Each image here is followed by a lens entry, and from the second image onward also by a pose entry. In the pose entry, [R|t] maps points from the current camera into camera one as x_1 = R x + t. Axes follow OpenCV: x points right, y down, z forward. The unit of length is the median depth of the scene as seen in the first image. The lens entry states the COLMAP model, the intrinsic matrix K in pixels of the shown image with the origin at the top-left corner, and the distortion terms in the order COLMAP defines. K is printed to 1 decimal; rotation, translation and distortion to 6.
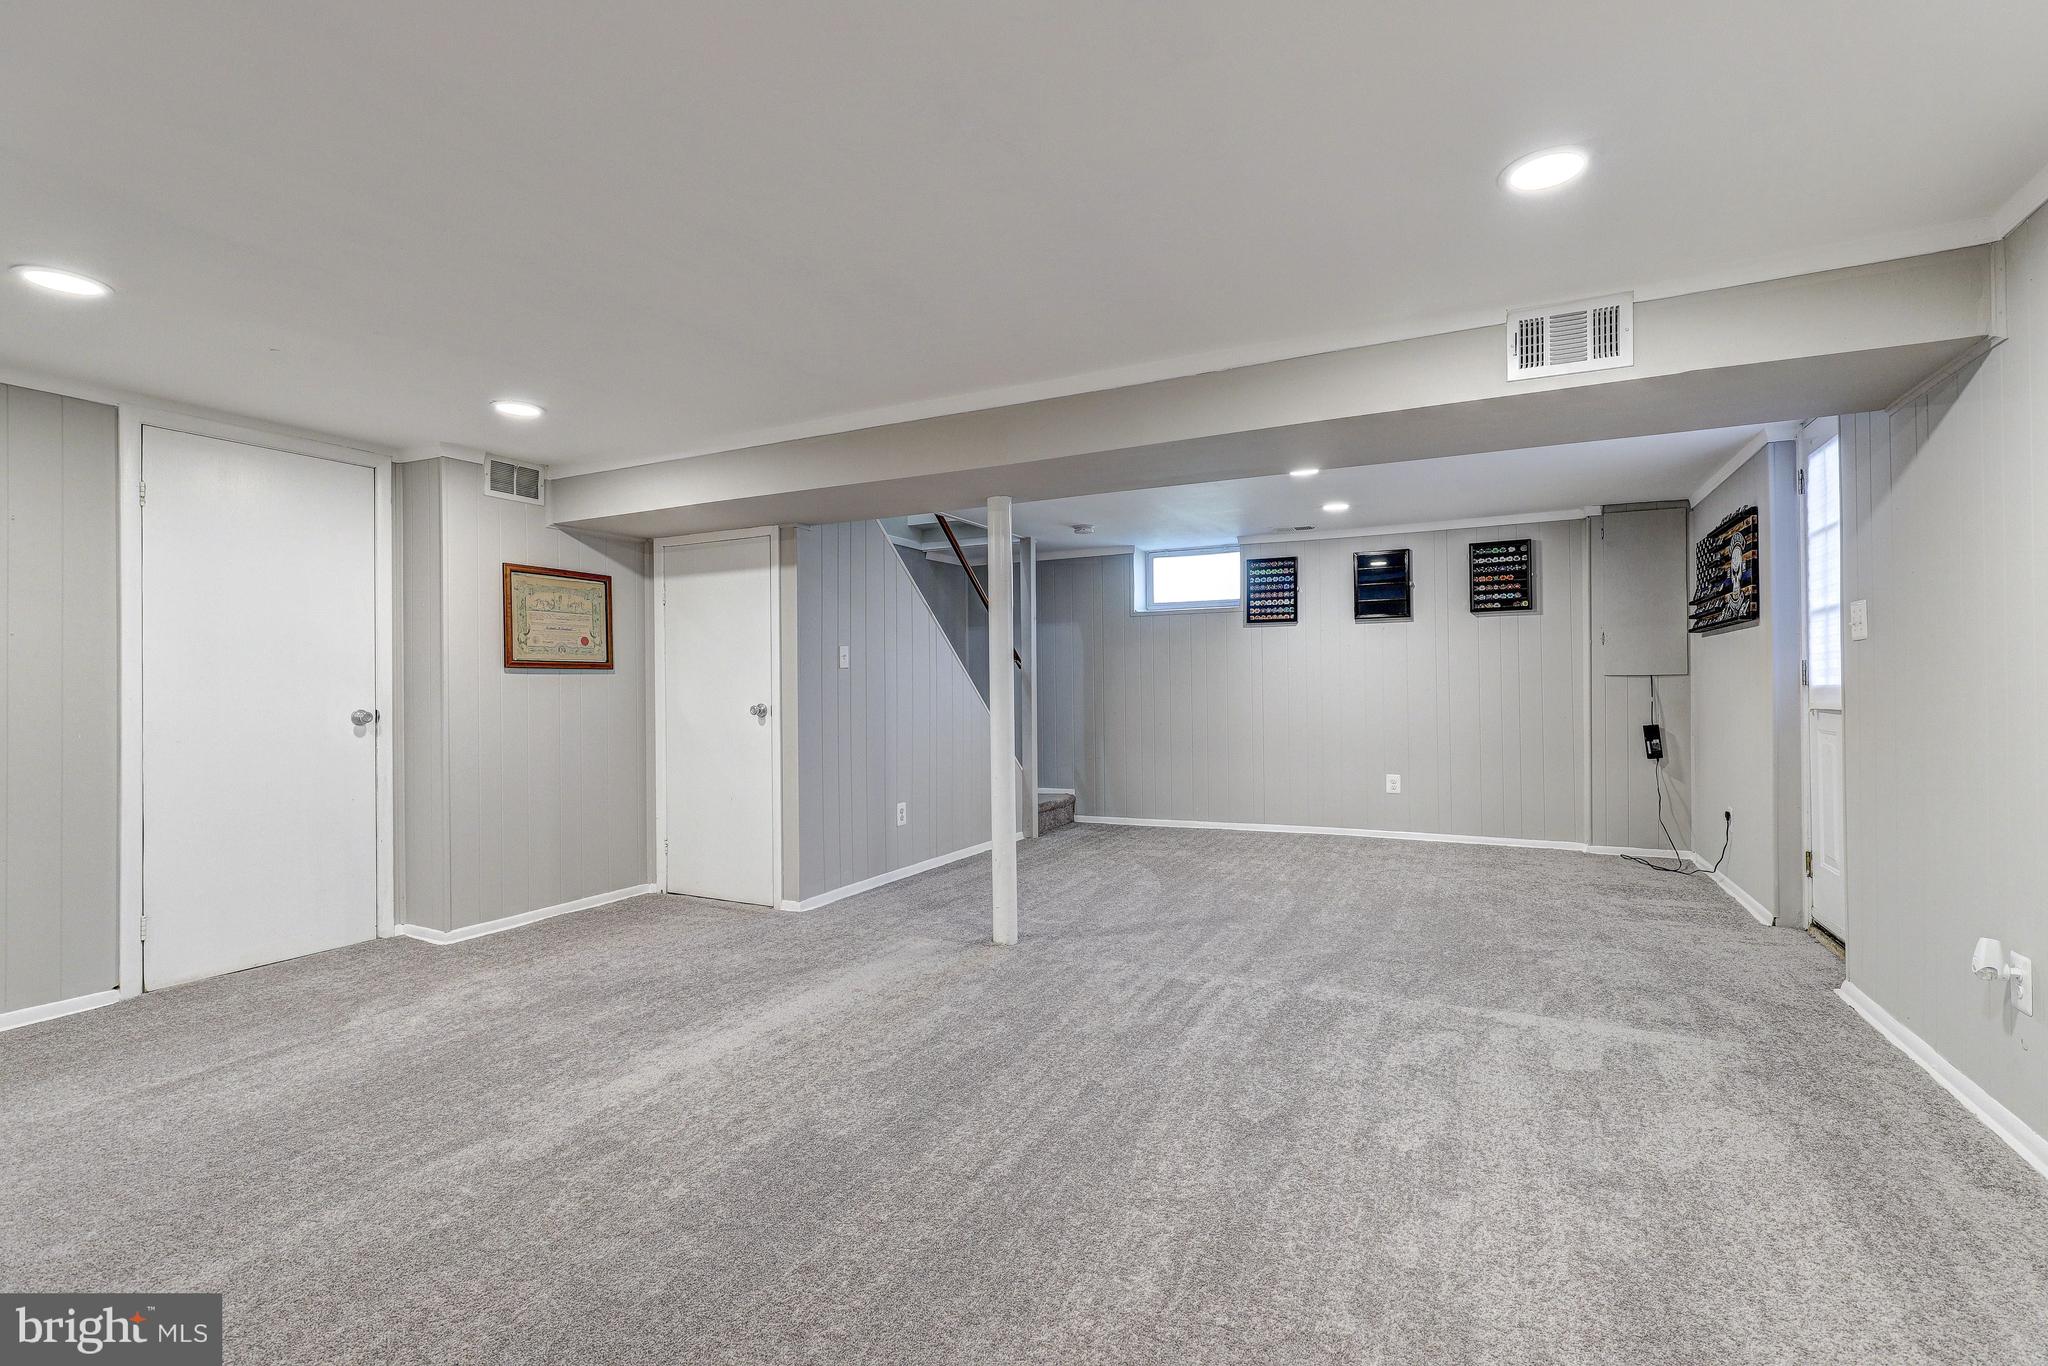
lens RADIAL K [[922.0, 0, 1032.4], [0, 922.0, 679.2], [0, 0, 1]] dist [0.001943, -0.000826]
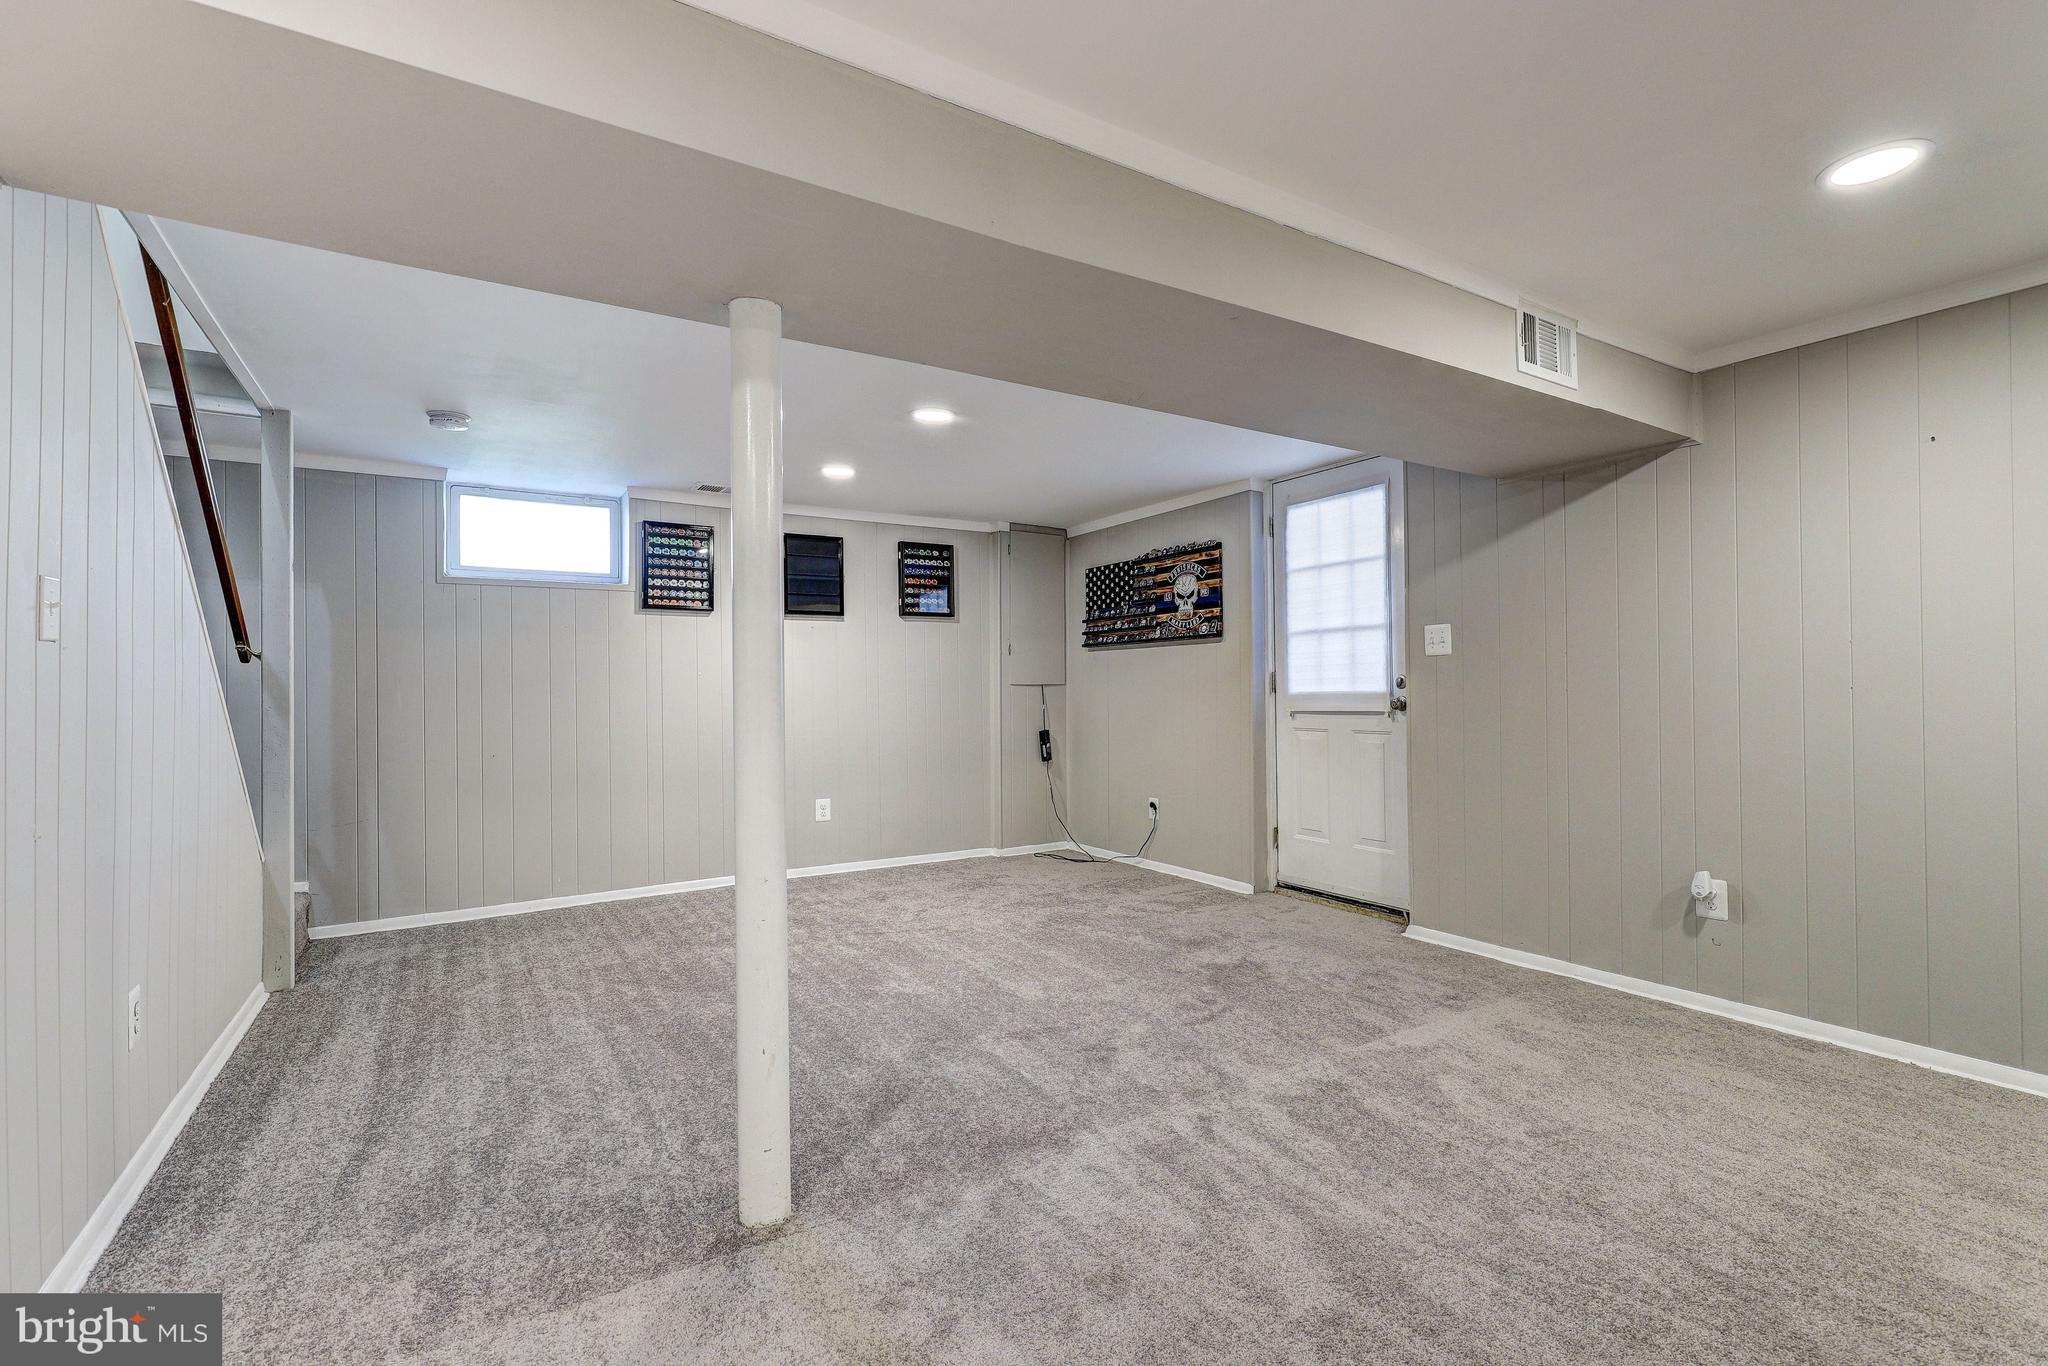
lens RADIAL K [[922.0, 0, 1032.4], [0, 922.0, 679.2], [0, 0, 1]] dist [0.001943, -0.000826]
pose [[0.529035, 0.014523, 0.848475, -0.245212], [-0.001731, 0.999870, -0.016035, 0.006235], [-0.848598, 0.007015, 0.528992, 0.406880]]
